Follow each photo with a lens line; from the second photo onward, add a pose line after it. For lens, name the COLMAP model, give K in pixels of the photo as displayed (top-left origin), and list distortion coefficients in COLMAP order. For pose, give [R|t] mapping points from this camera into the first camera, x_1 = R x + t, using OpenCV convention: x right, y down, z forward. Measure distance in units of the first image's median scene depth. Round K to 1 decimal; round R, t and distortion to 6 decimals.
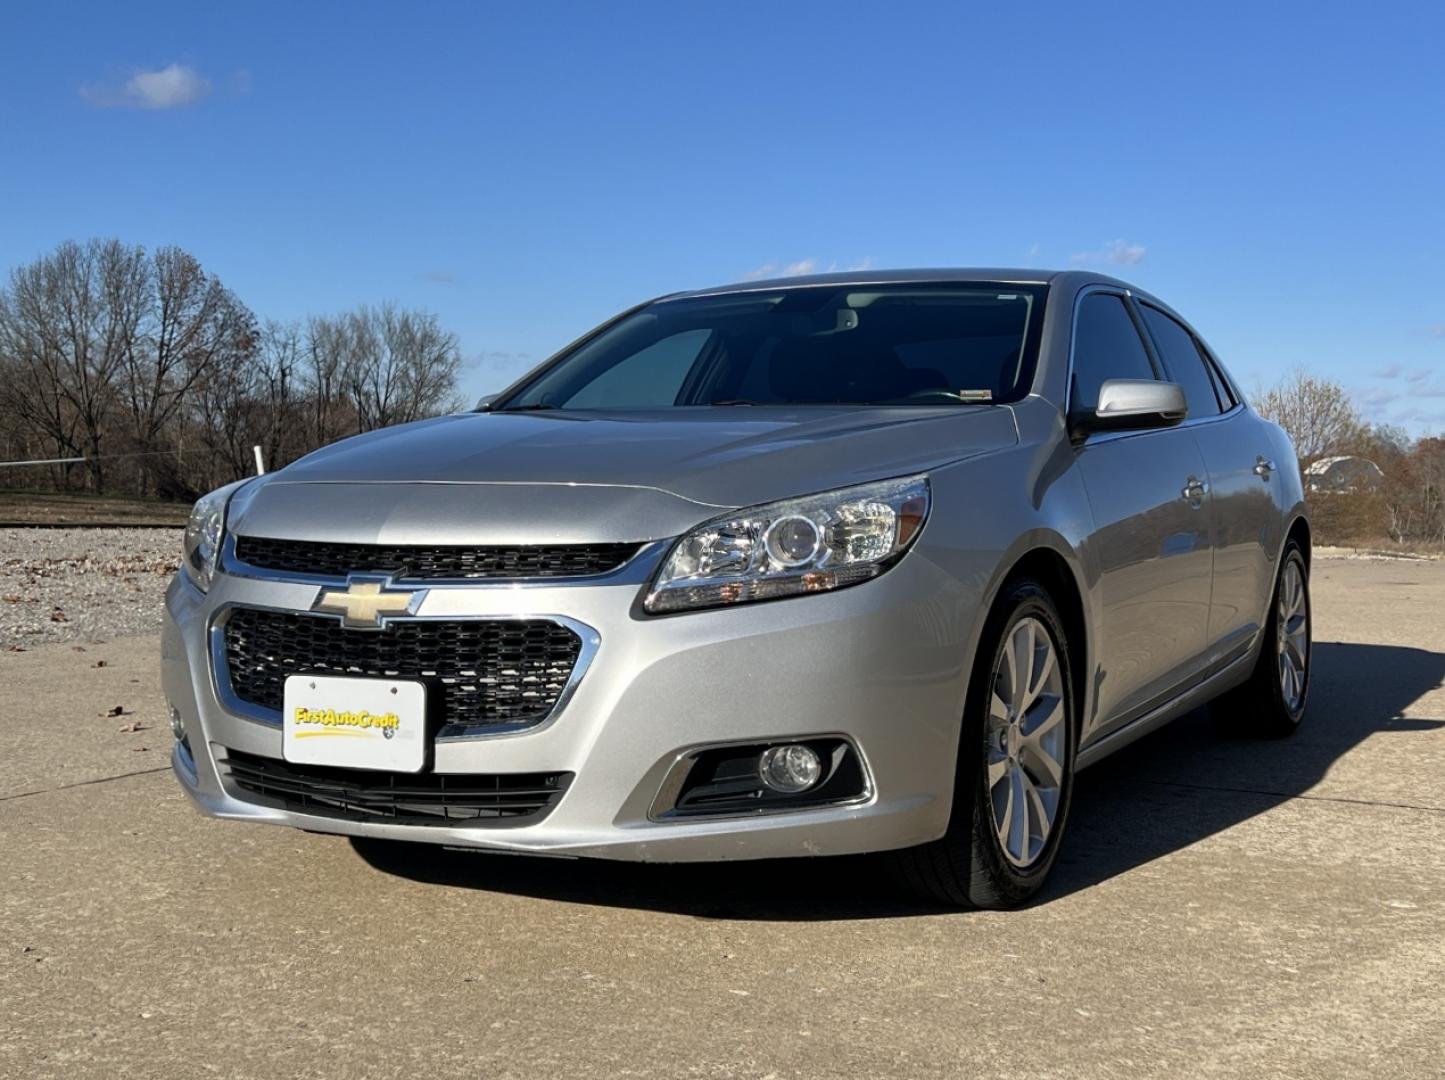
lens RADIAL K [[1859.8, 0, 771.8], [0, 1859.8, 562.6], [0, 0, 1]] dist [0.114117, 0.000000]
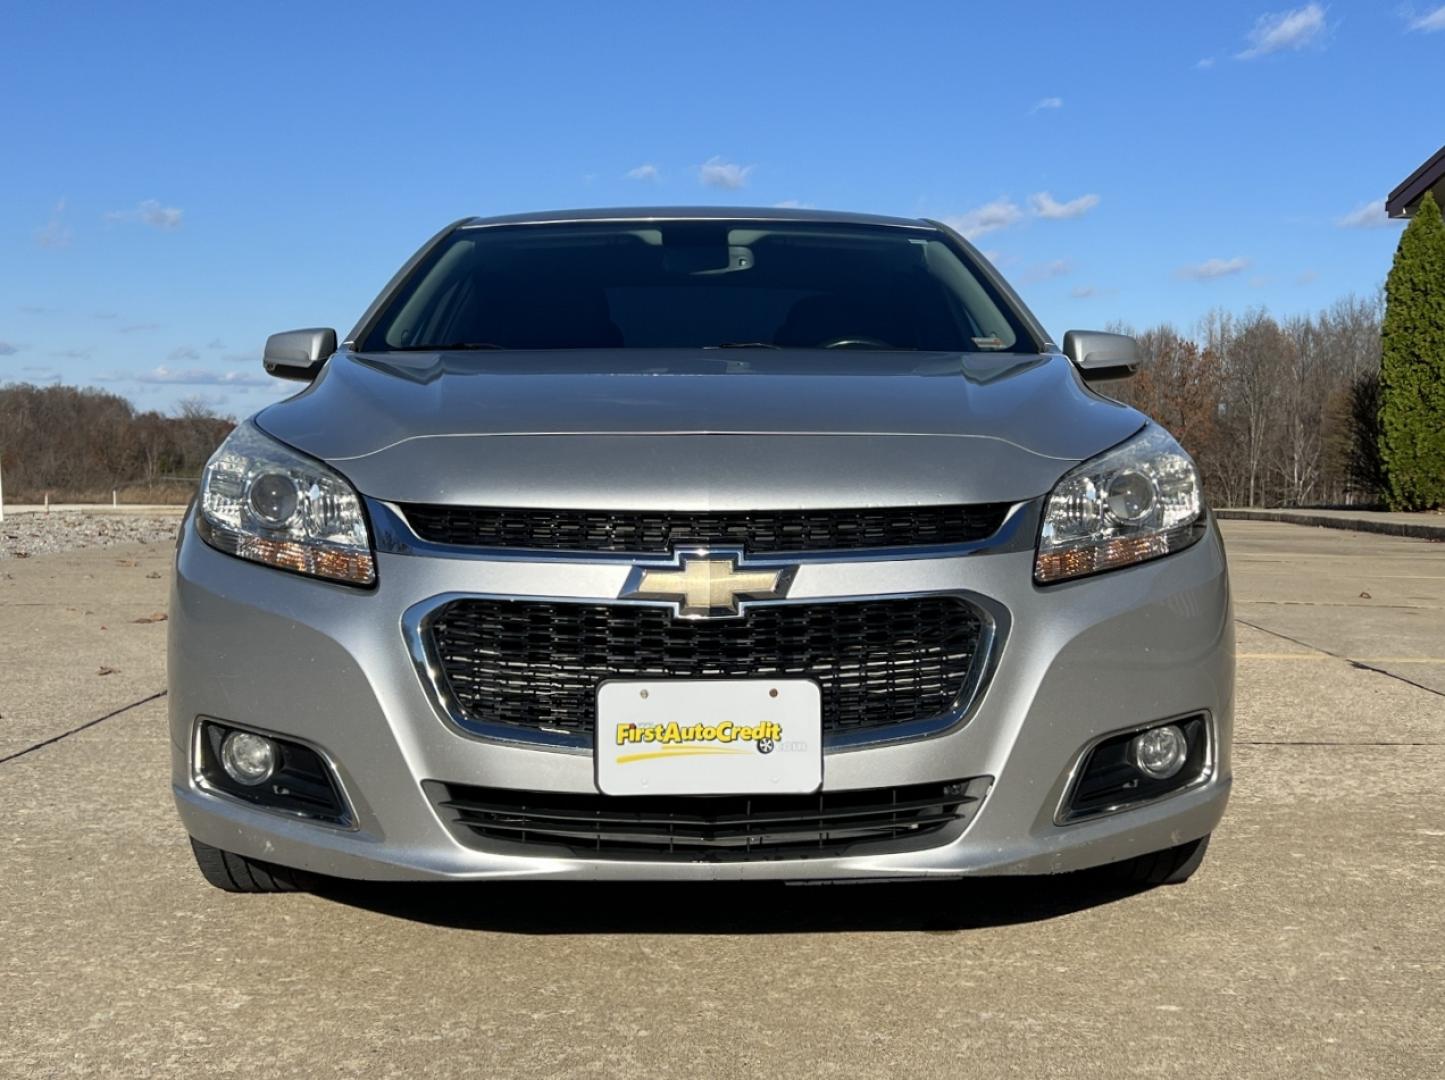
lens RADIAL K [[1859.8, 0, 745.0], [0, 1859.8, 497.6], [0, 0, 1]] dist [0.114117, 0.000000]
pose [[0.874765, -0.017982, 0.484213, -0.584706], [0.025668, 0.999628, -0.009249, -0.007736], [-0.483867, 0.020519, 0.874901, 0.300957]]
